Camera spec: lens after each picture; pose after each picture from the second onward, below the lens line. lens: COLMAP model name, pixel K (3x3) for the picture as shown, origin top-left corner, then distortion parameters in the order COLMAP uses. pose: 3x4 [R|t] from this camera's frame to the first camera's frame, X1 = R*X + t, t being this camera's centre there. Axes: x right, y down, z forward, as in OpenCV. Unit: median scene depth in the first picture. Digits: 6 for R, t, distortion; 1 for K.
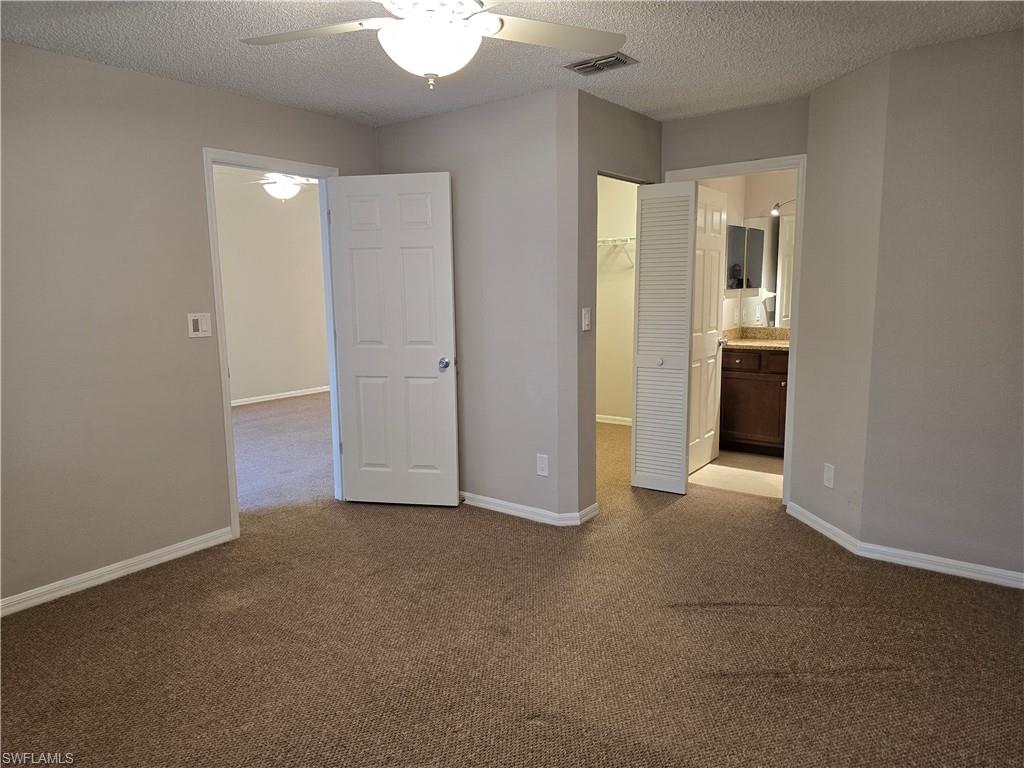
lens RADIAL K [[688.2, 0, 514.7], [0, 688.2, 389.9], [0, 0, 1]] dist [0.053237, -0.052472]
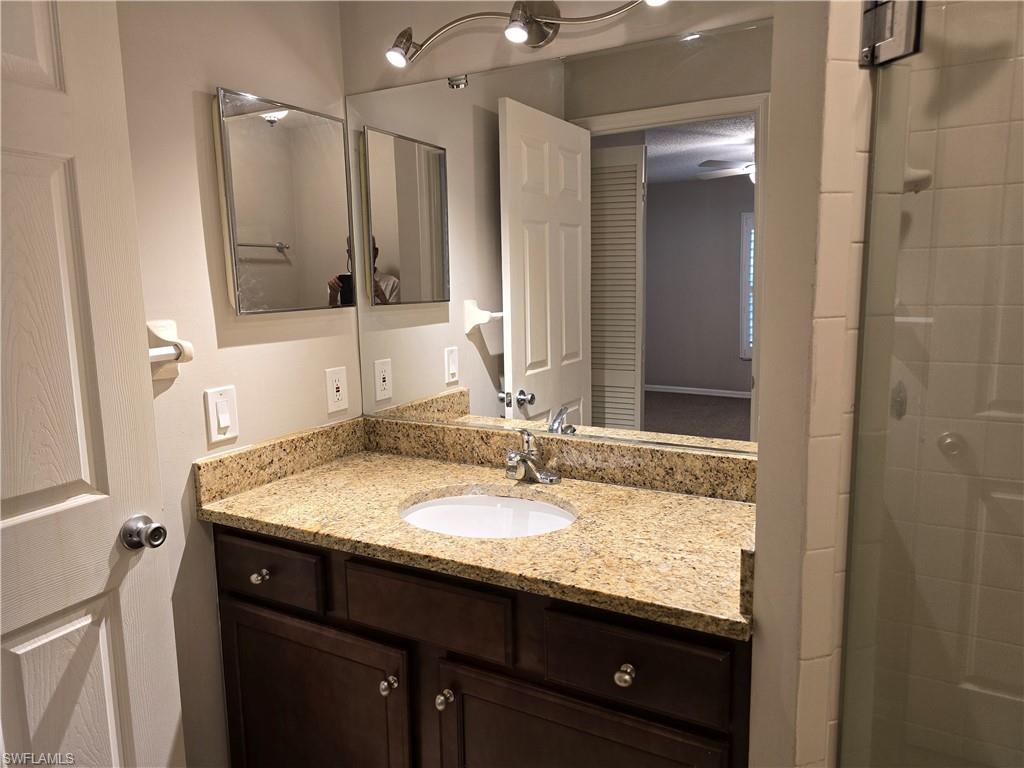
lens RADIAL K [[688.2, 0, 520.1], [0, 688.2, 379.7], [0, 0, 1]] dist [0.053237, -0.052472]
pose [[0.987471, -0.022281, 0.156219, 0.327393], [0.022813, 0.999738, -0.001614, -0.100152], [-0.156143, 0.005158, 0.987721, 0.604354]]
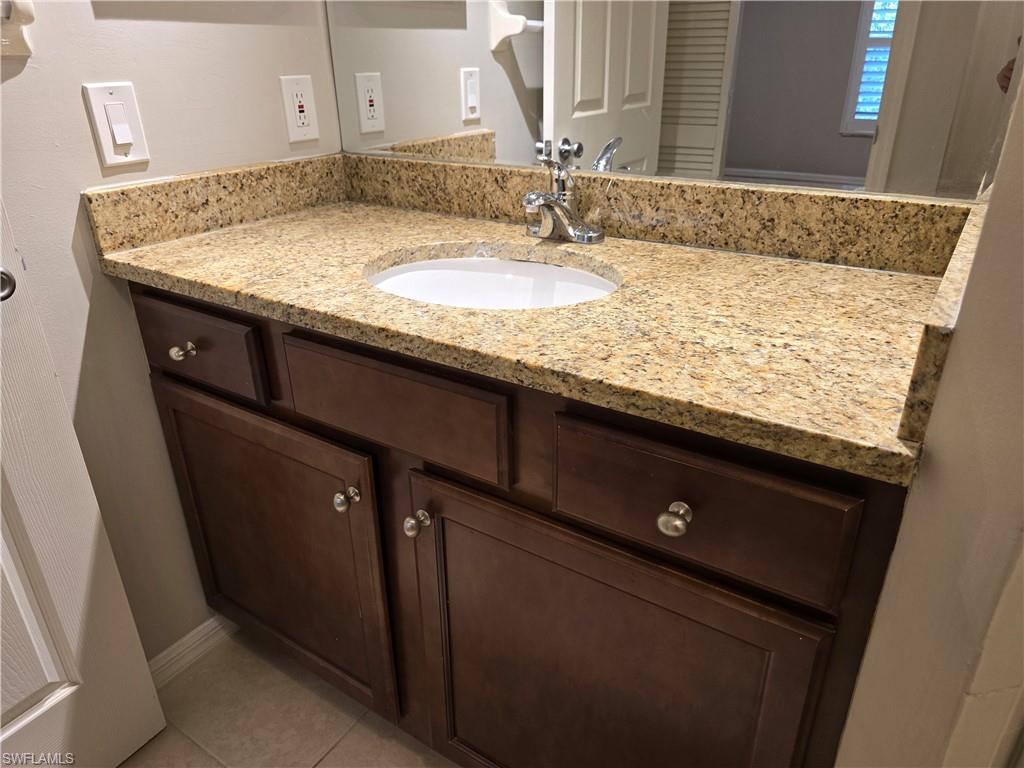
lens RADIAL K [[688.2, 0, 511.5], [0, 688.2, 393.3], [0, 0, 1]] dist [0.053237, -0.052472]
pose [[0.998224, -0.025290, 0.053935, 0.348227], [0.008100, 0.954623, 0.297705, -0.076802], [-0.059016, -0.296740, 0.953133, 0.677631]]
